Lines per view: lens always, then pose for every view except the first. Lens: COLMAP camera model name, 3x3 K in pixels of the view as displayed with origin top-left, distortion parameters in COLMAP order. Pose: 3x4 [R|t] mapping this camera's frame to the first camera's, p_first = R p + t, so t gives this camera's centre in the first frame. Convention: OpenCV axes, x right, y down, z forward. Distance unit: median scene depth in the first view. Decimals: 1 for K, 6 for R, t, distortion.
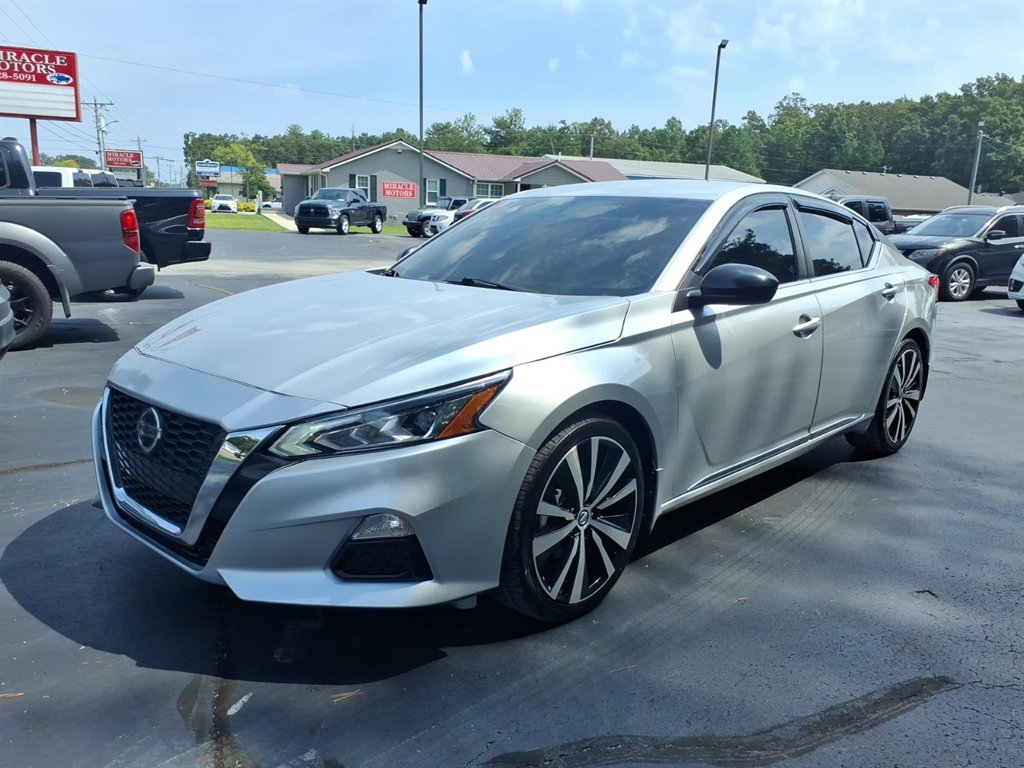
lens RADIAL K [[831.2, 0, 514.4], [0, 831.2, 387.8], [0, 0, 1]] dist [0.033104, -0.014613]
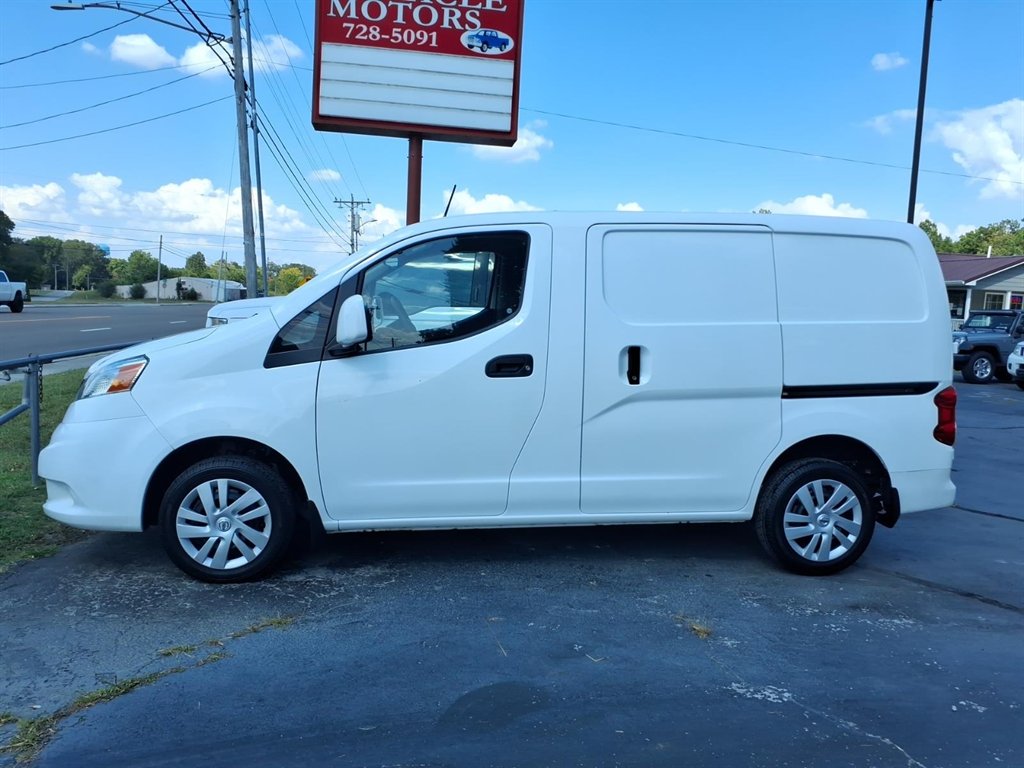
lens RADIAL K [[840.9, 0, 518.3], [0, 840.9, 375.2], [0, 0, 1]] dist [0.028771, -0.026291]
pose [[0.977526, 0.029795, -0.208699, -0.426194], [-0.058605, 0.989347, -0.133257, -0.143258], [0.202506, 0.142493, 0.968859, 0.606657]]
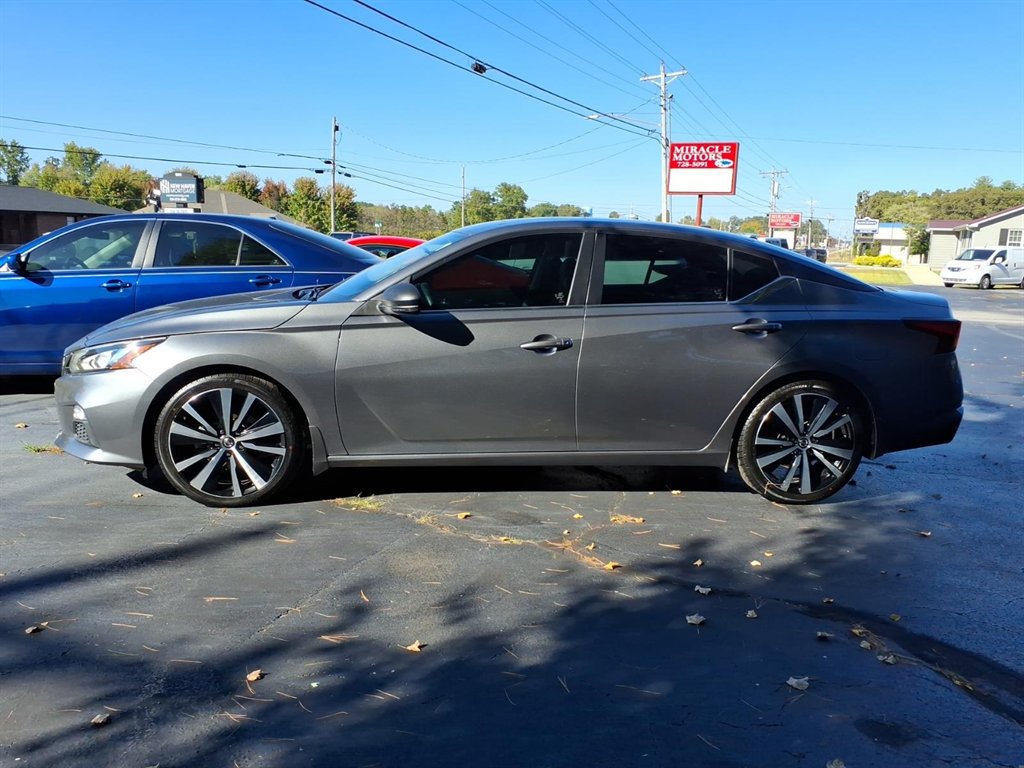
lens RADIAL K [[831.2, 0, 513.6], [0, 831.2, 392.4], [0, 0, 1]] dist [0.033104, -0.014613]
pose [[0.730527, 0.111531, -0.673714, 0.127371], [-0.151823, 0.988407, -0.000998, 0.032039], [0.665793, 0.103014, 0.738991, -0.128927]]
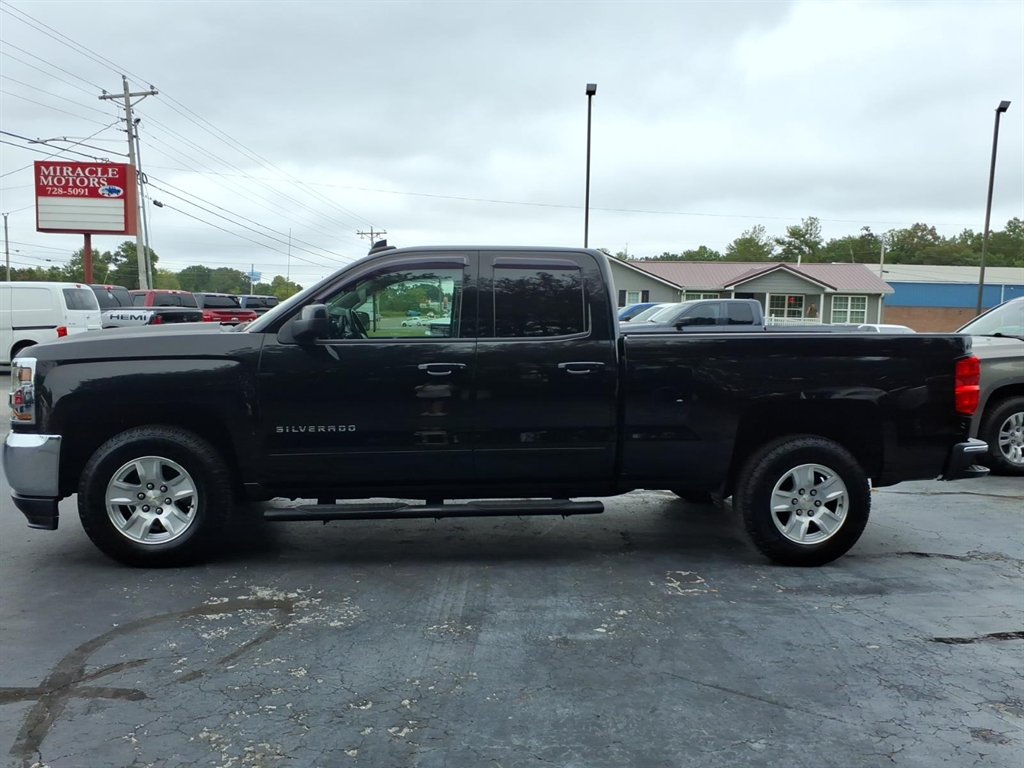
lens RADIAL K [[831.2, 0, 512.3], [0, 831.2, 384.9], [0, 0, 1]] dist [0.033104, -0.014613]
pose [[0.931170, 0.017405, -0.364169, 0.219608], [-0.067935, 0.989649, -0.126408, -0.064345], [0.358200, 0.142447, 0.922714, 0.322644]]
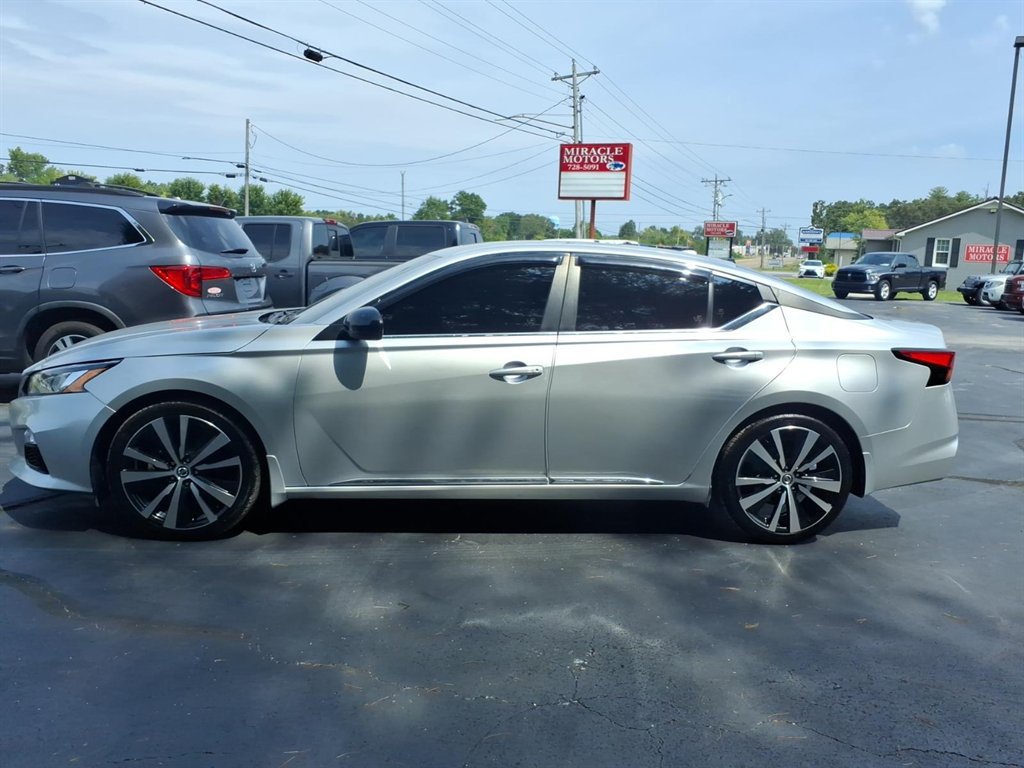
lens RADIAL K [[840.9, 0, 519.4], [0, 840.9, 390.7], [0, 0, 1]] dist [0.028771, -0.026291]
pose [[0.759547, 0.096922, -0.643191, 0.157471], [-0.144700, 0.989235, -0.021810, -0.003879], [0.634153, 0.109635, 0.765395, 0.026664]]
